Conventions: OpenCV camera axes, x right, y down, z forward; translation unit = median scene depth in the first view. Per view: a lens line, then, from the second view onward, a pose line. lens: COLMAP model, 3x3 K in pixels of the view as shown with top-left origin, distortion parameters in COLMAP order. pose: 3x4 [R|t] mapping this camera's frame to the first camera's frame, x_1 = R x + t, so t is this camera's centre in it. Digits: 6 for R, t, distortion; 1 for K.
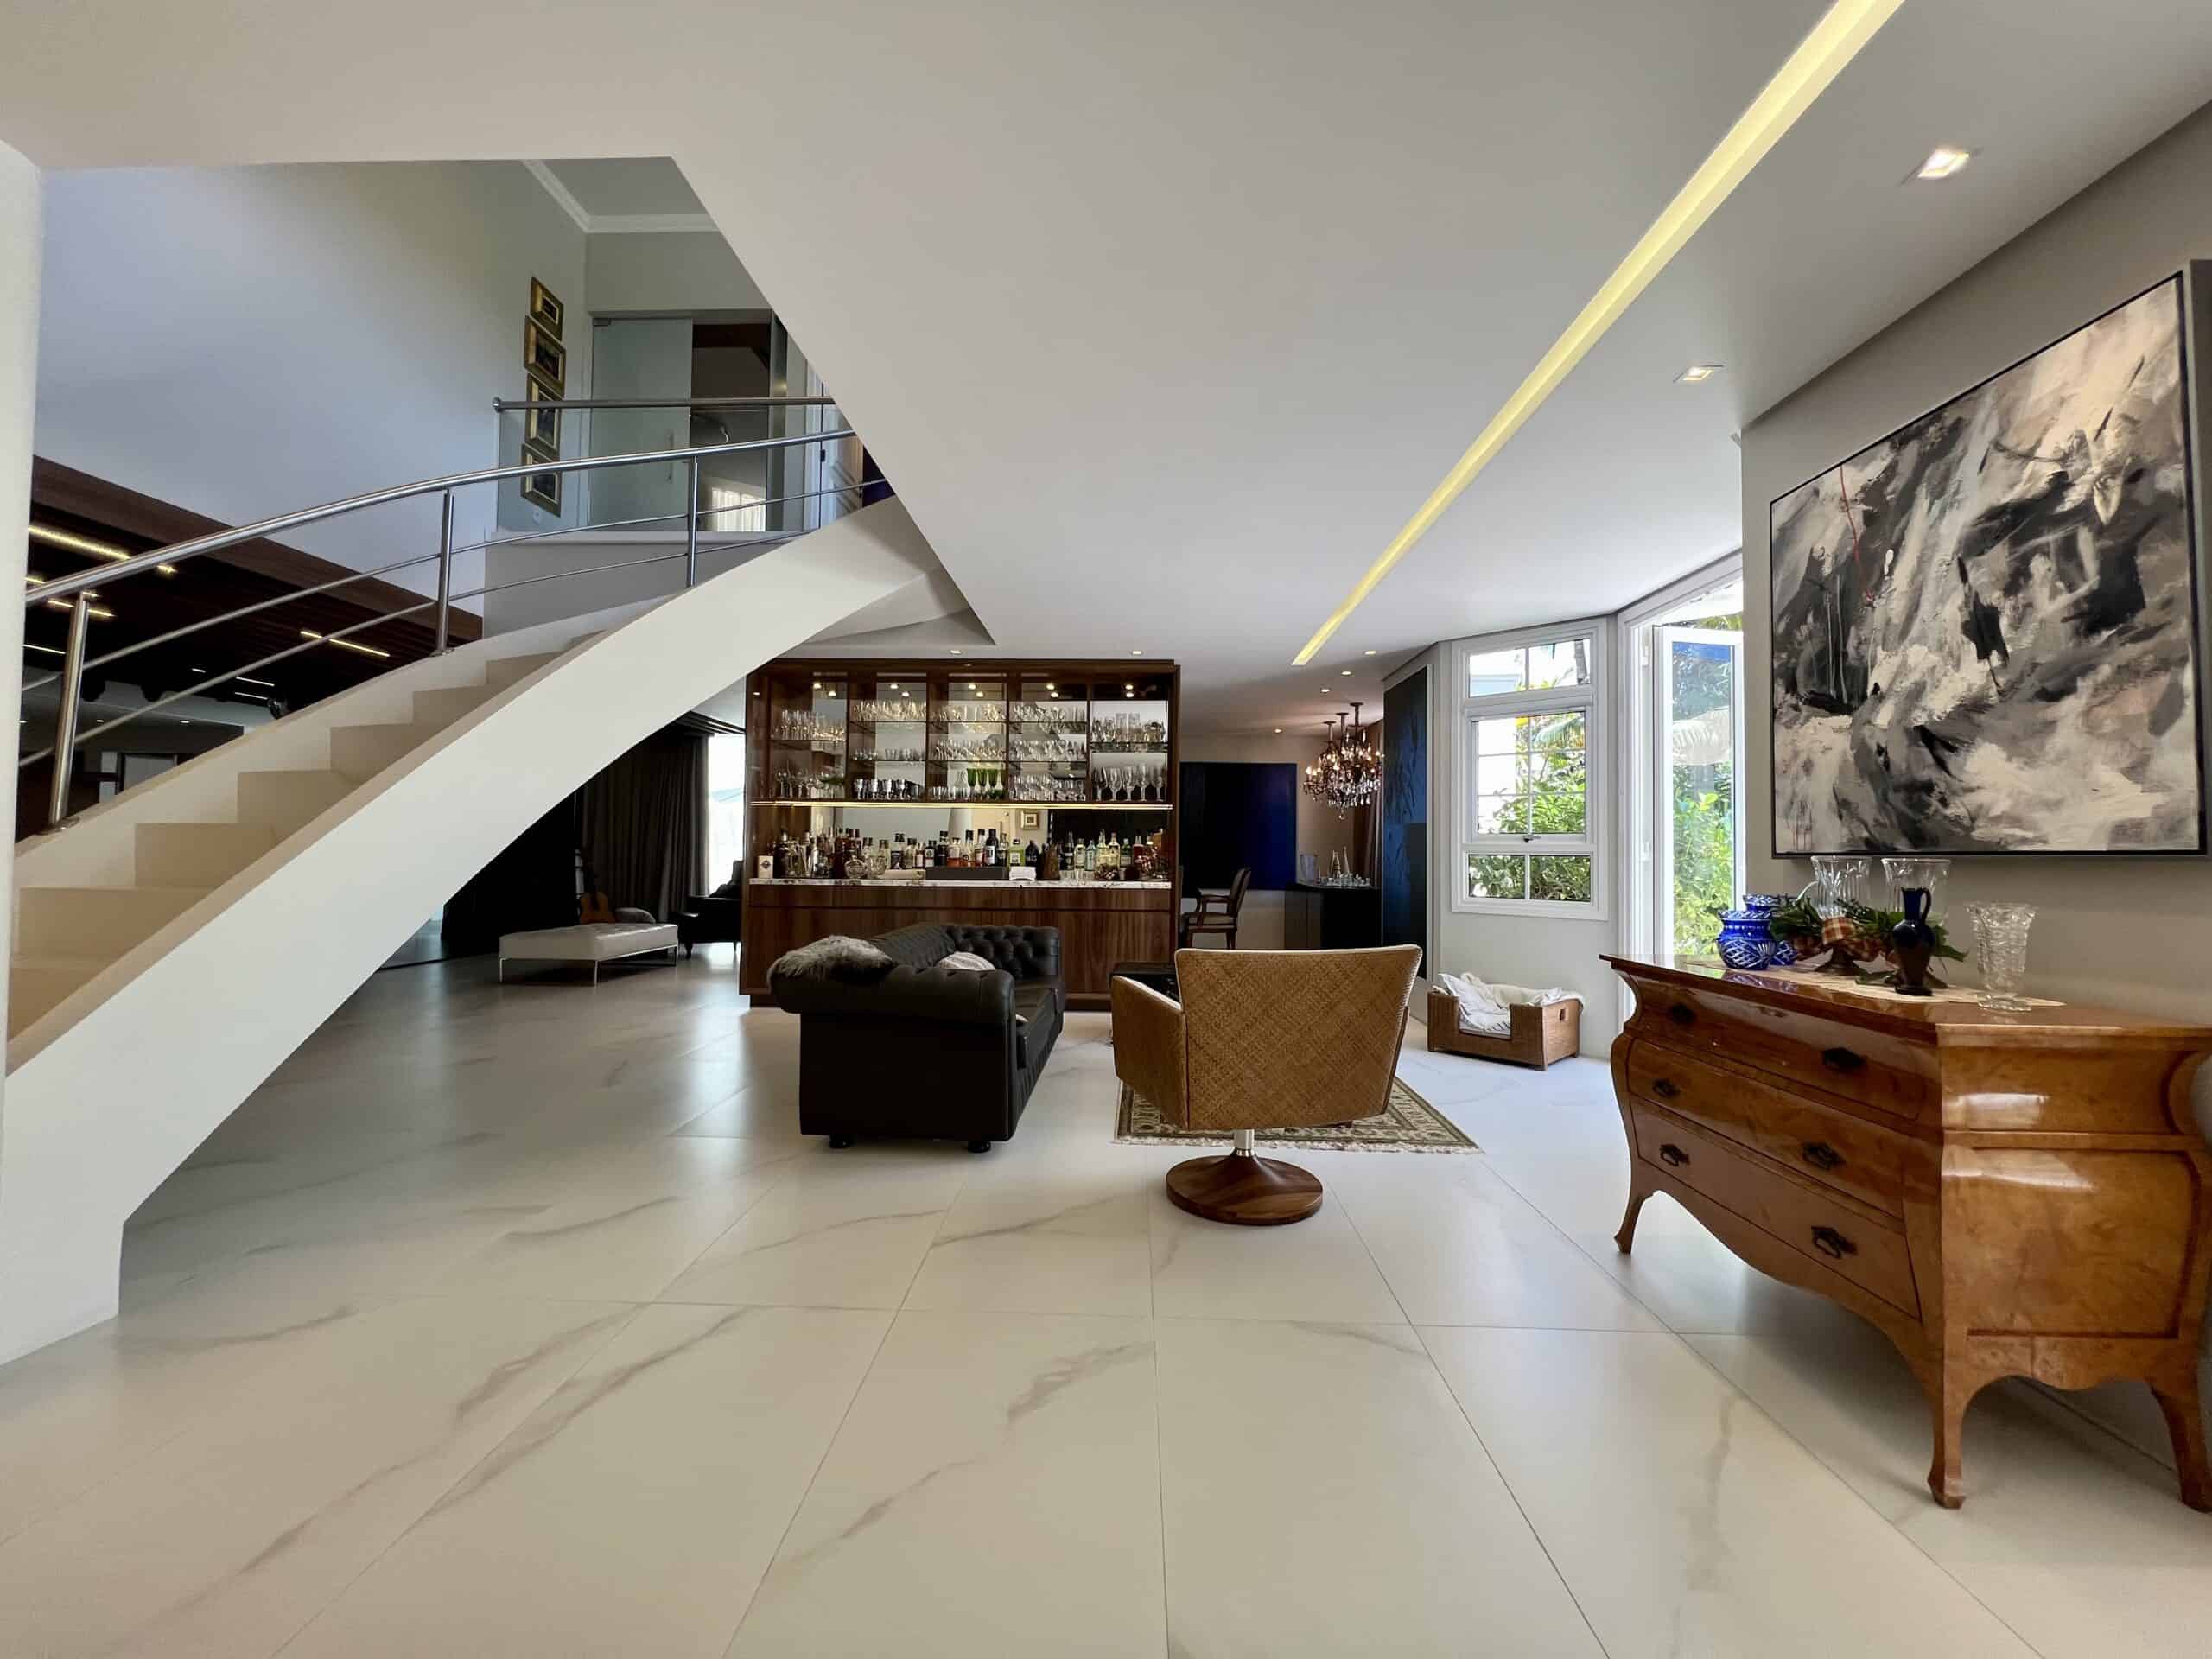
lens RADIAL K [[889.7, 0, 1110.5], [0, 889.7, 829.9], [0, 0, 1]] dist [-0.003837, 0.000738]
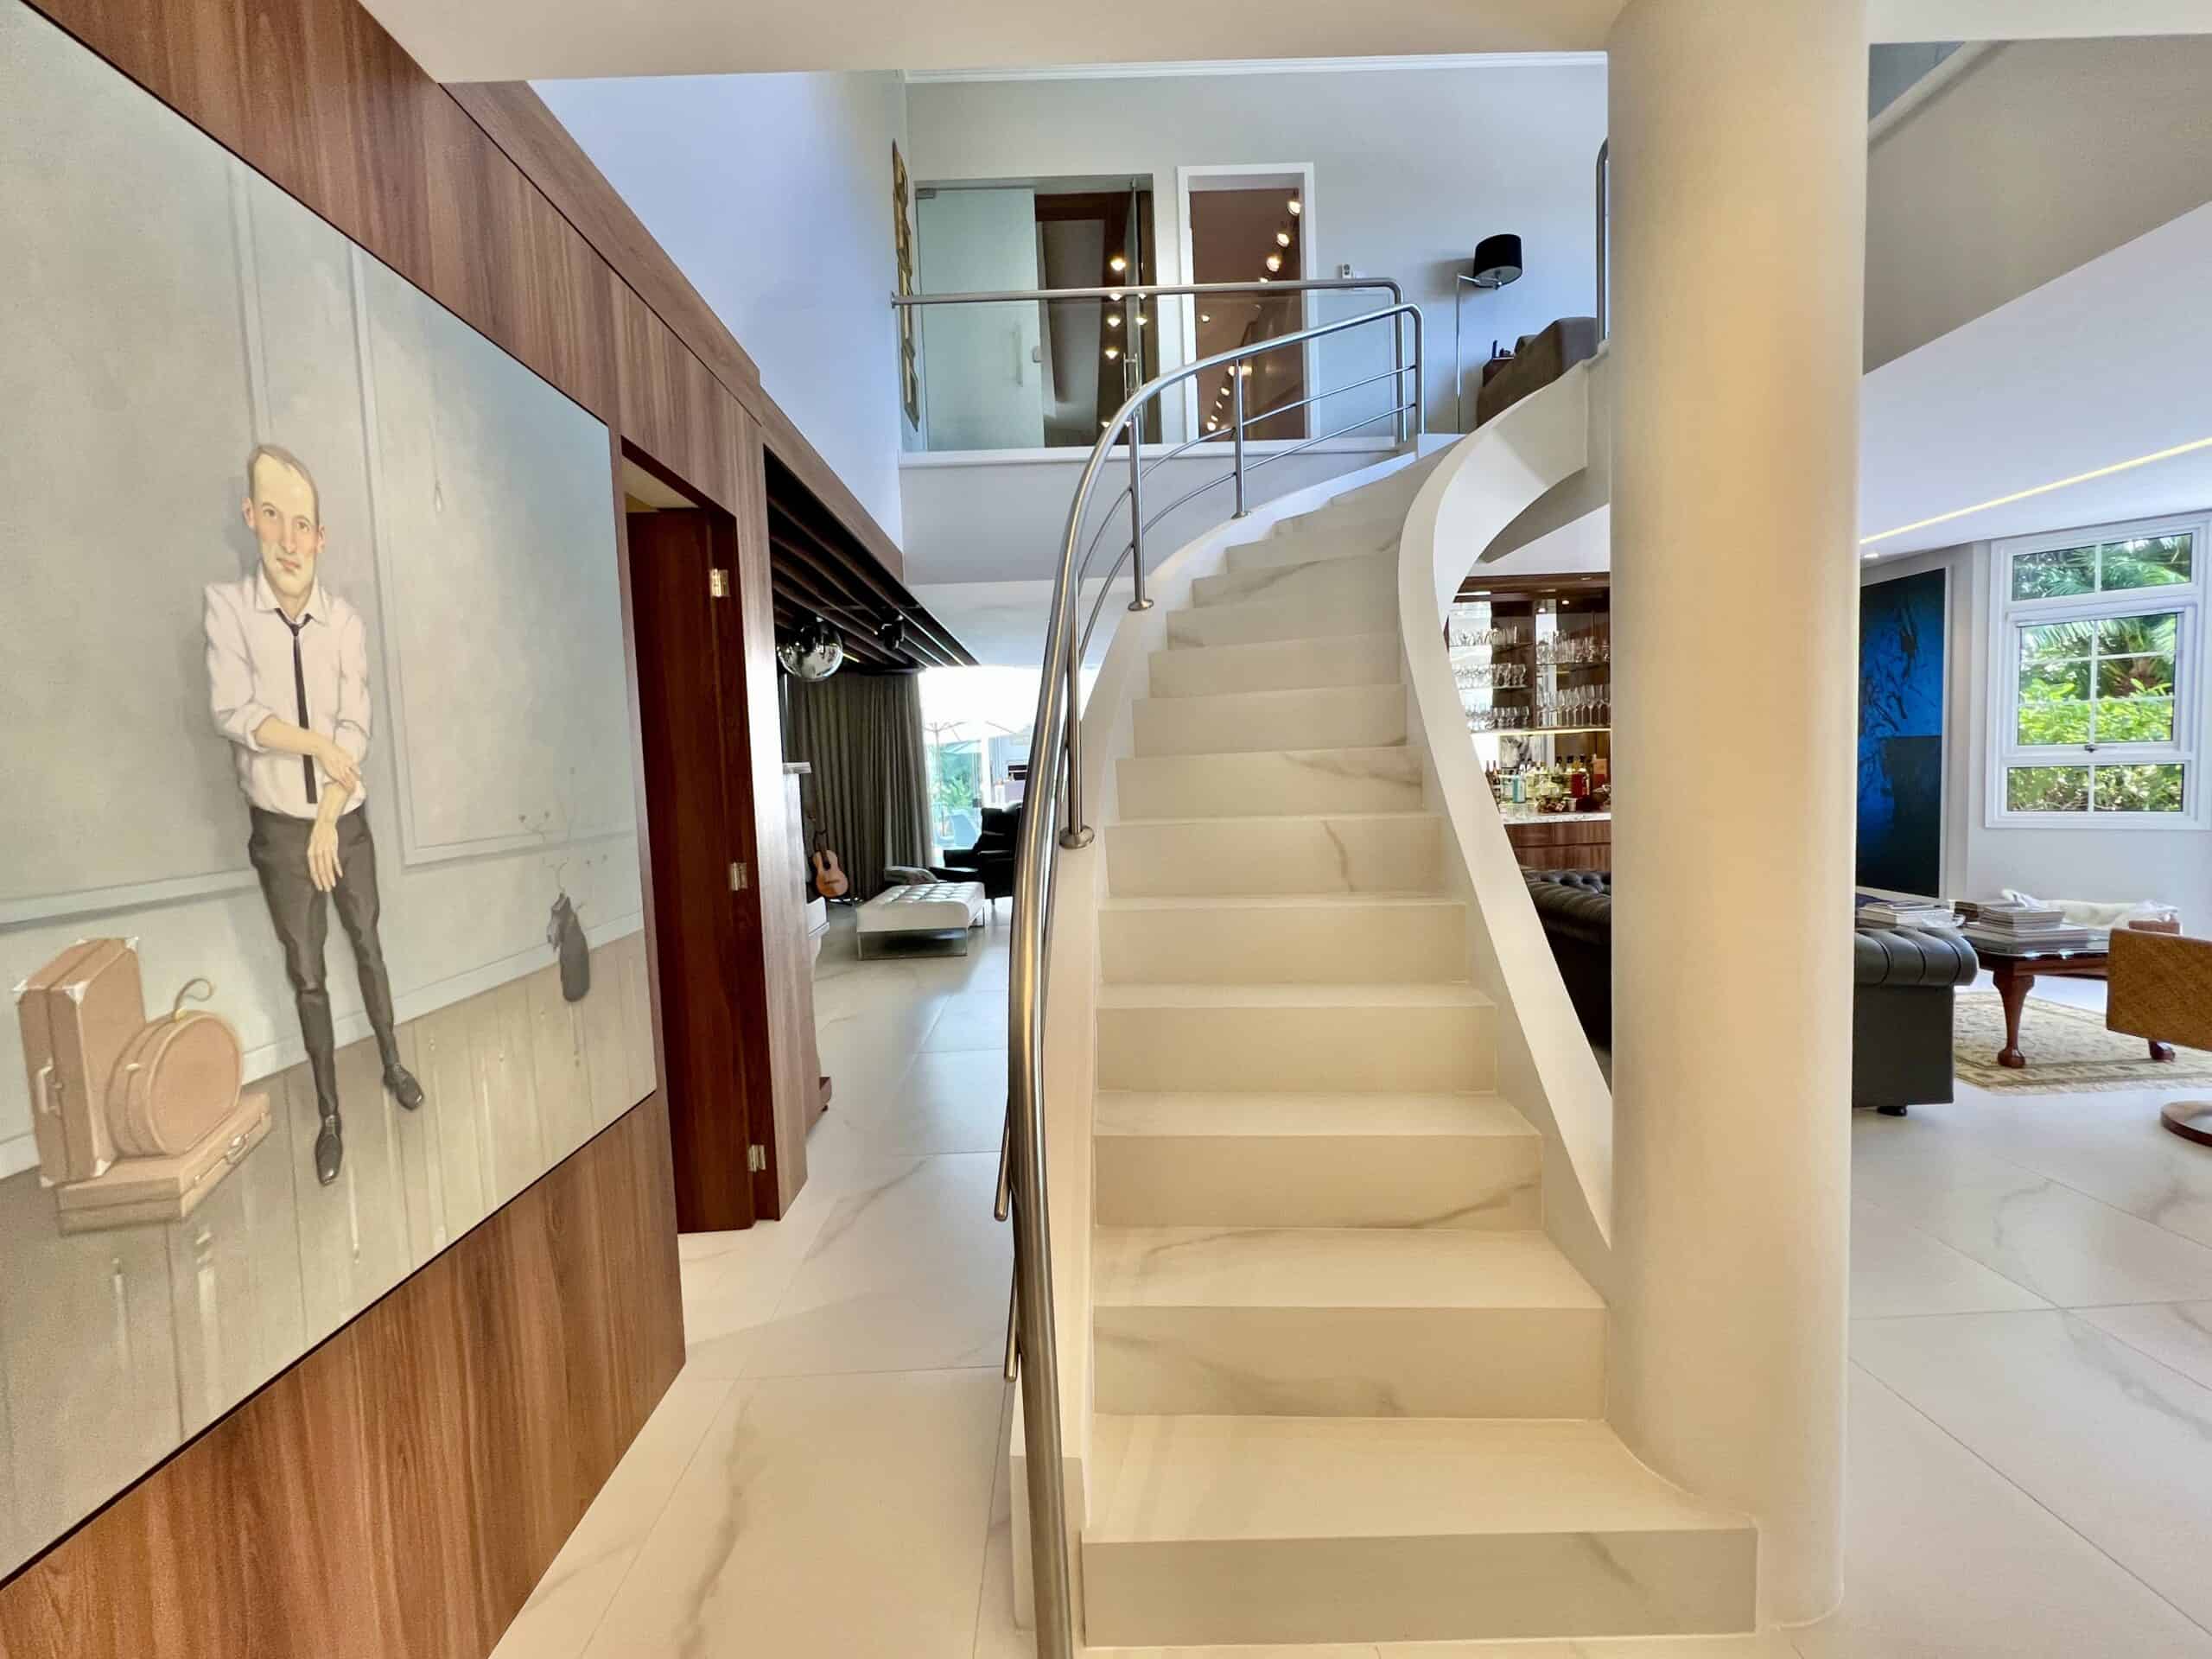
lens RADIAL K [[889.7, 0, 1099.3], [0, 889.7, 835.6], [0, 0, 1]] dist [-0.003837, 0.000738]
pose [[0.997191, -0.047535, 0.057888, -1.012083], [0.042569, 0.995539, 0.084198, -0.034623], [-0.061632, -0.081497, 0.994766, 0.170737]]
